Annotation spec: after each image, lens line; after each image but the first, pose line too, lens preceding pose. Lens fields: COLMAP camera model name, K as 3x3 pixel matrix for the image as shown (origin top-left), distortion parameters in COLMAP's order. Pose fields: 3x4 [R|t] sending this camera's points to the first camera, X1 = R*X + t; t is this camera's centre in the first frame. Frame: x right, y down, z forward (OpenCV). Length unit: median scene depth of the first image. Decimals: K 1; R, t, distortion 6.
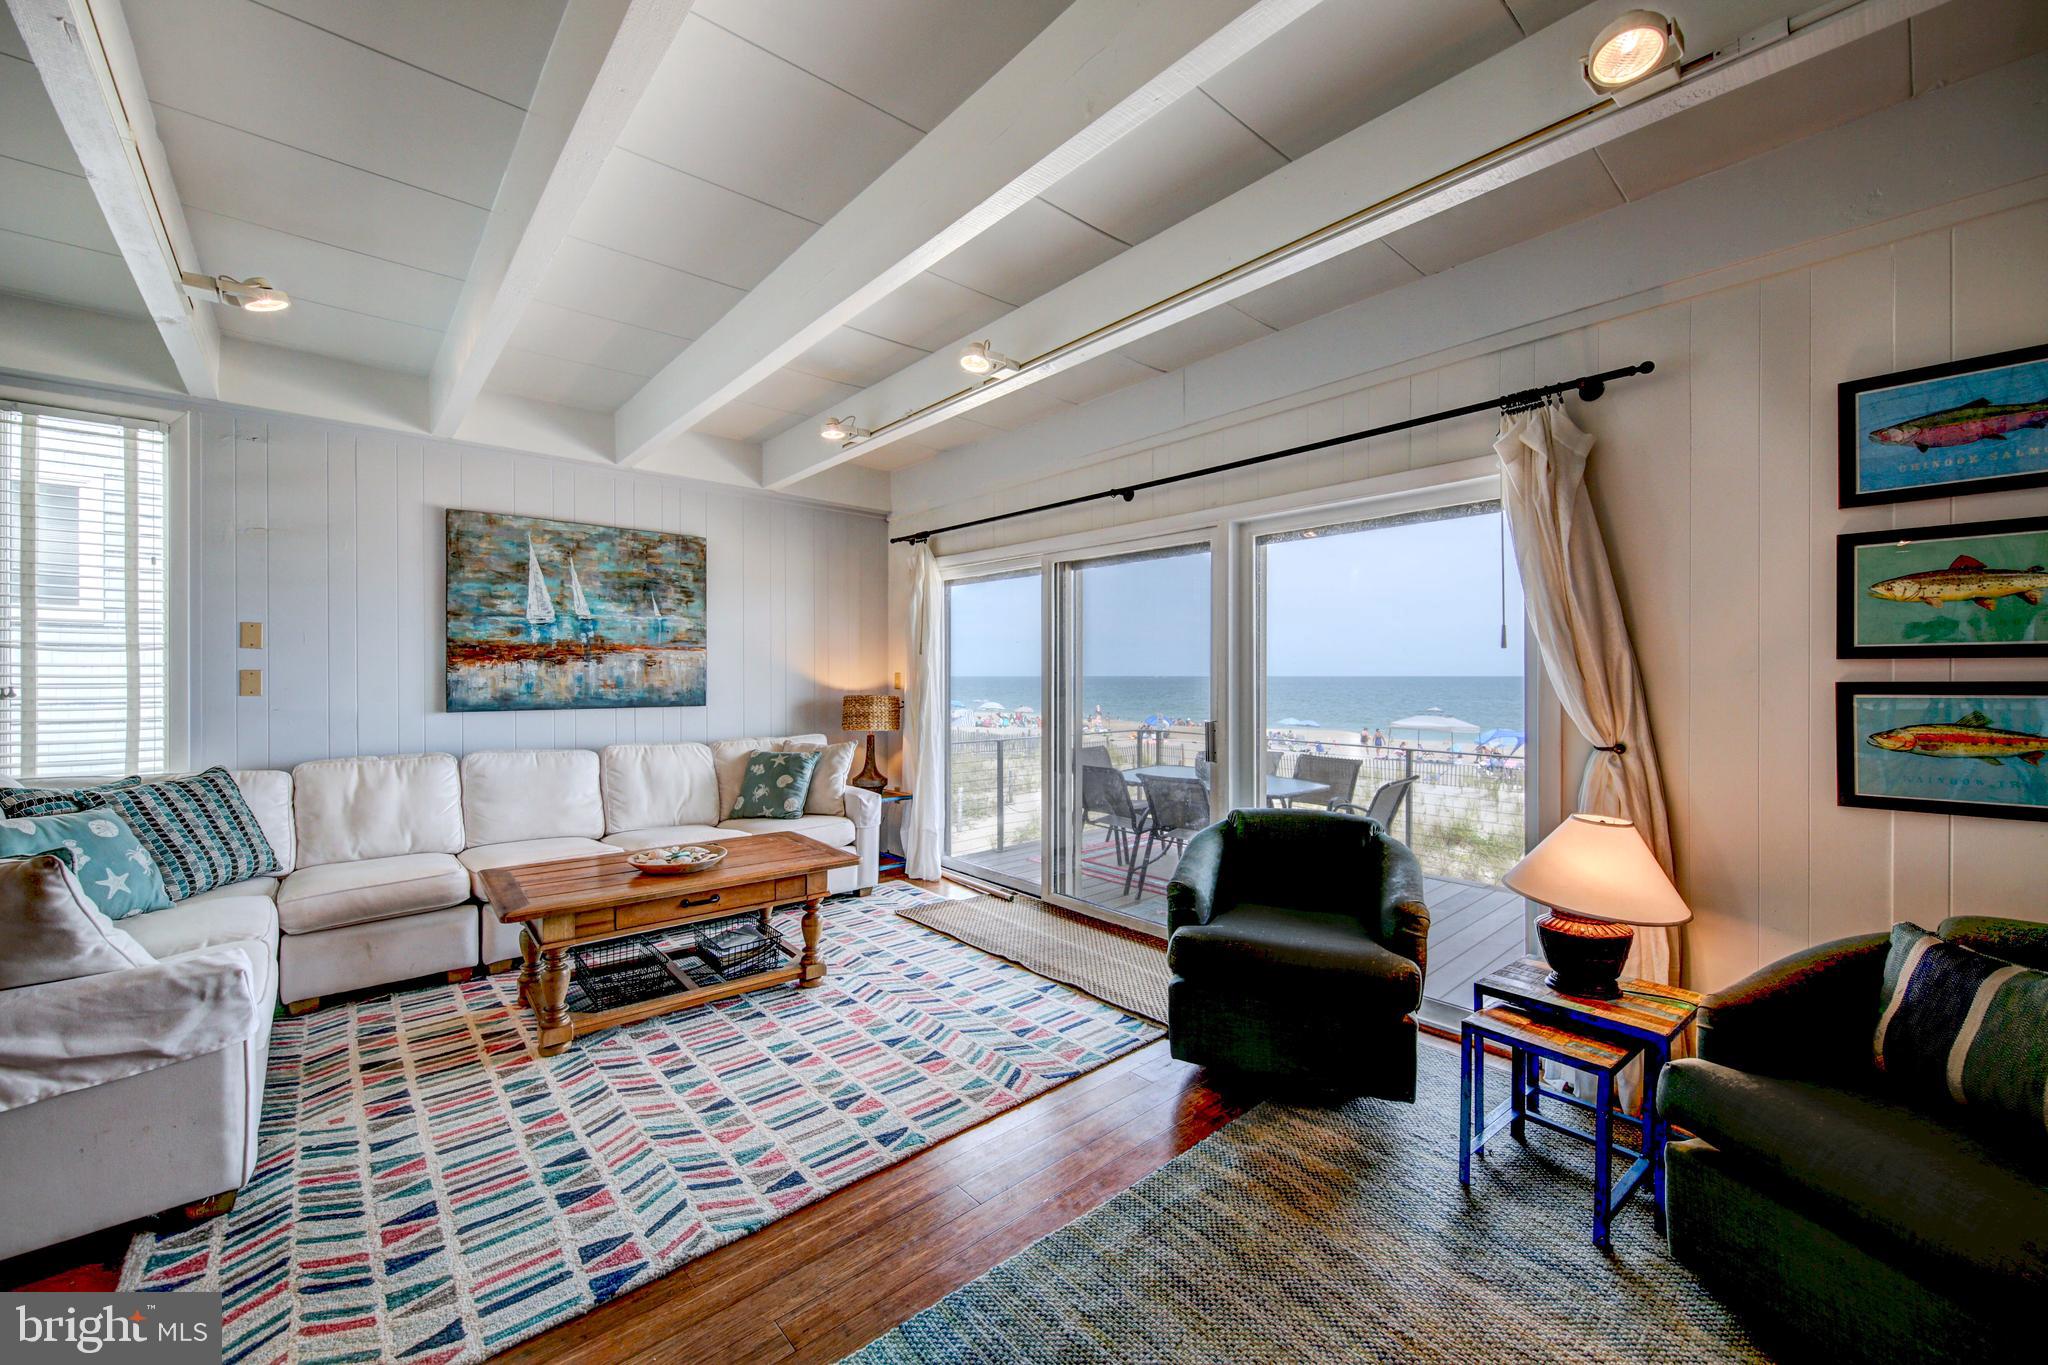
lens RADIAL K [[803.6, 0, 1030.2], [0, 803.6, 680.2], [0, 0, 1]] dist [0.000397, -0.000882]
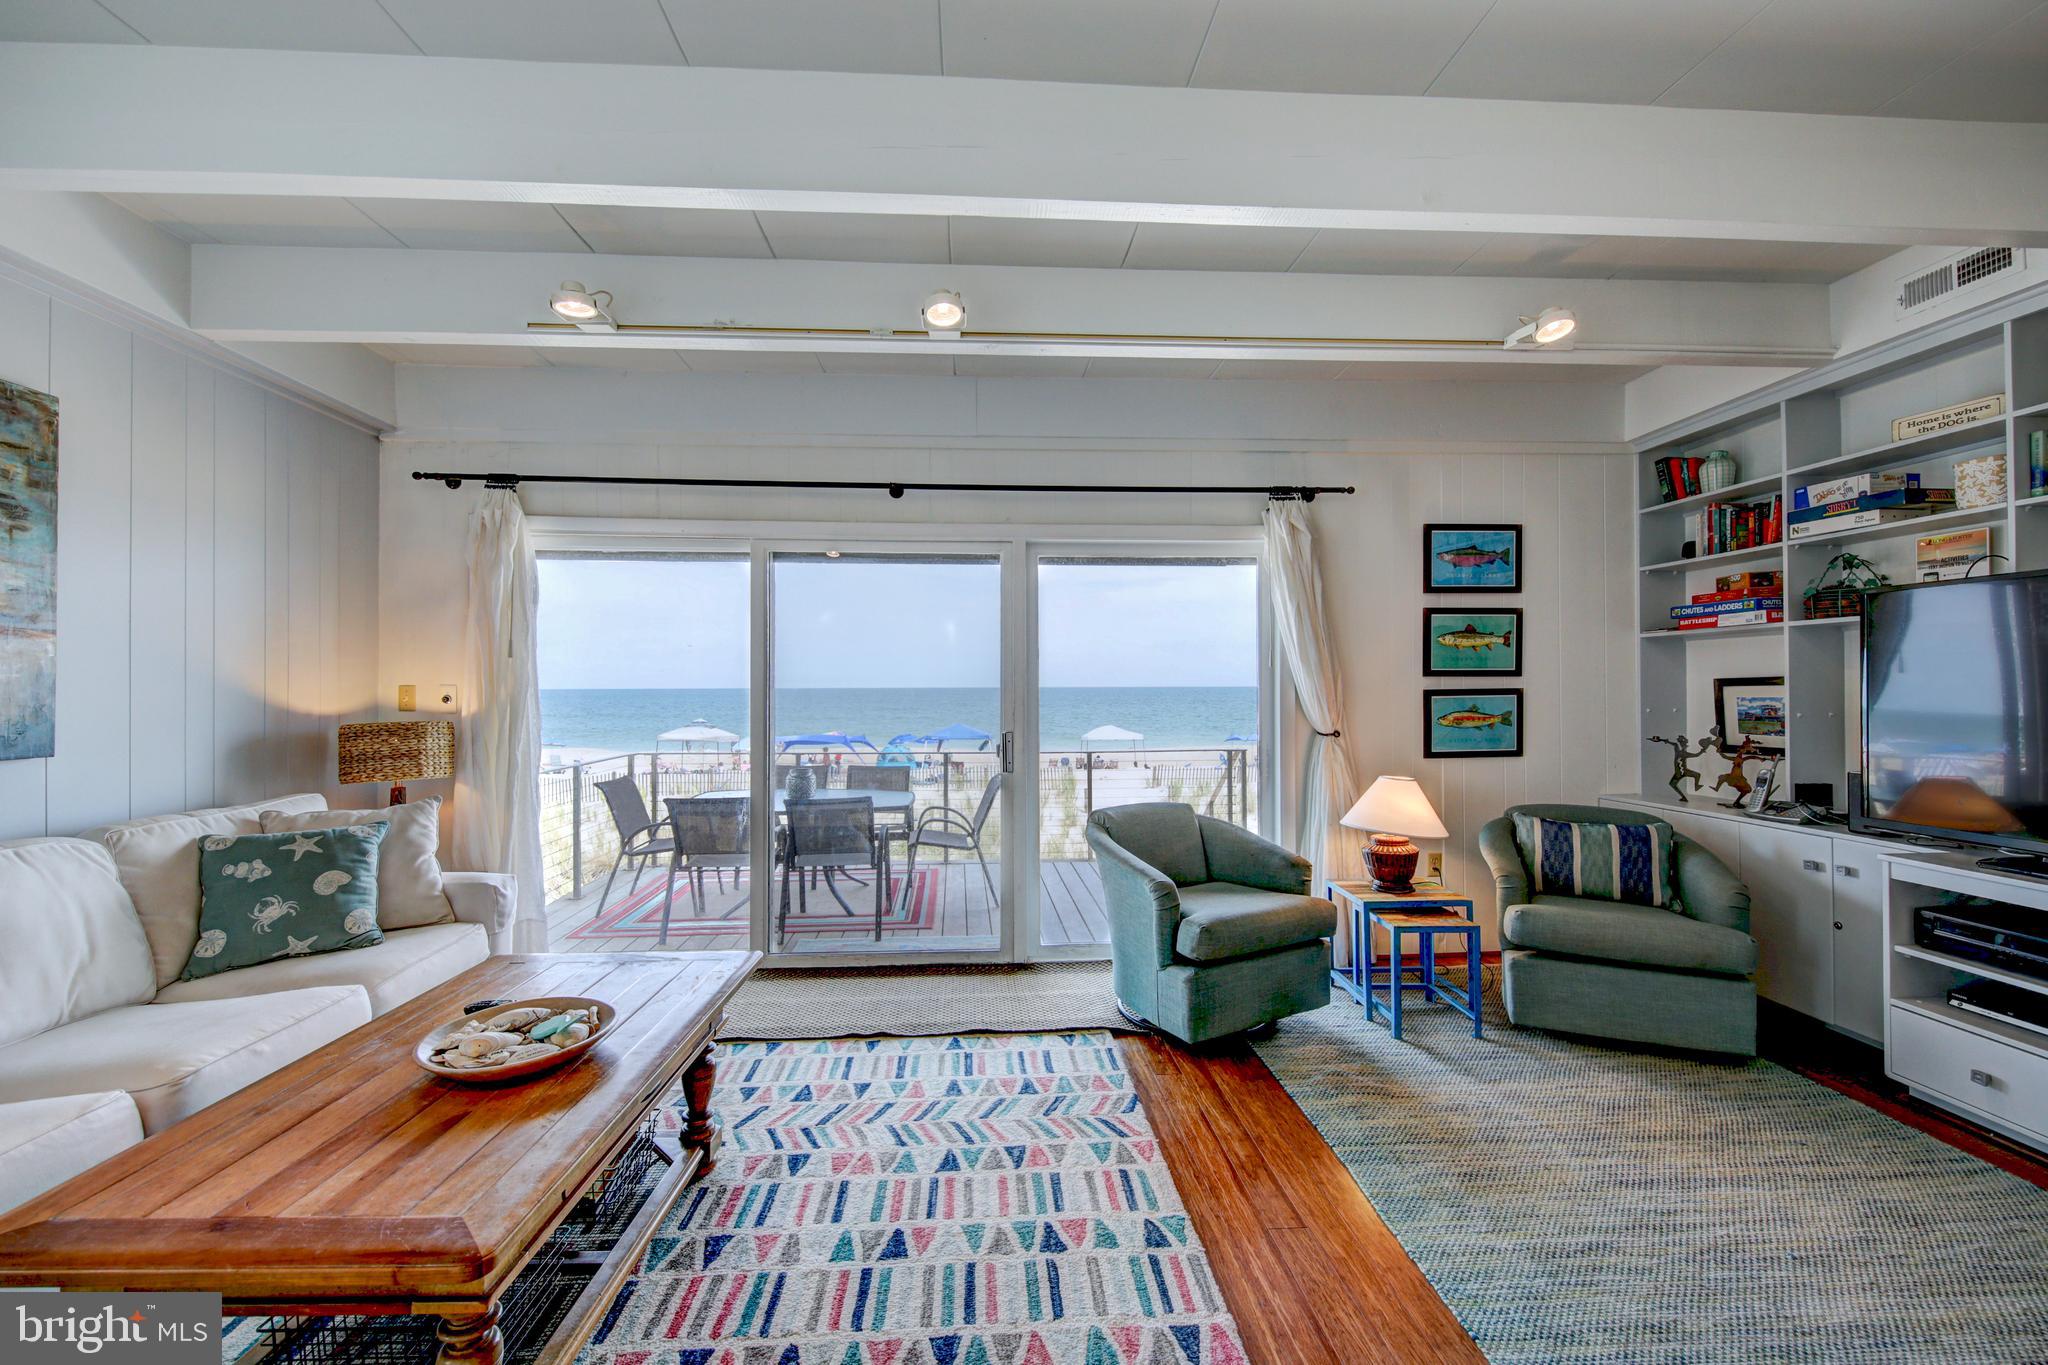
lens RADIAL K [[803.6, 0, 1029.7], [0, 803.6, 679.9], [0, 0, 1]] dist [0.000397, -0.000882]
pose [[0.609740, 0.004264, 0.792590, -0.581360], [0.008364, 0.999895, -0.011814, -0.003115], [-0.792557, 0.013832, 0.609640, 0.367005]]
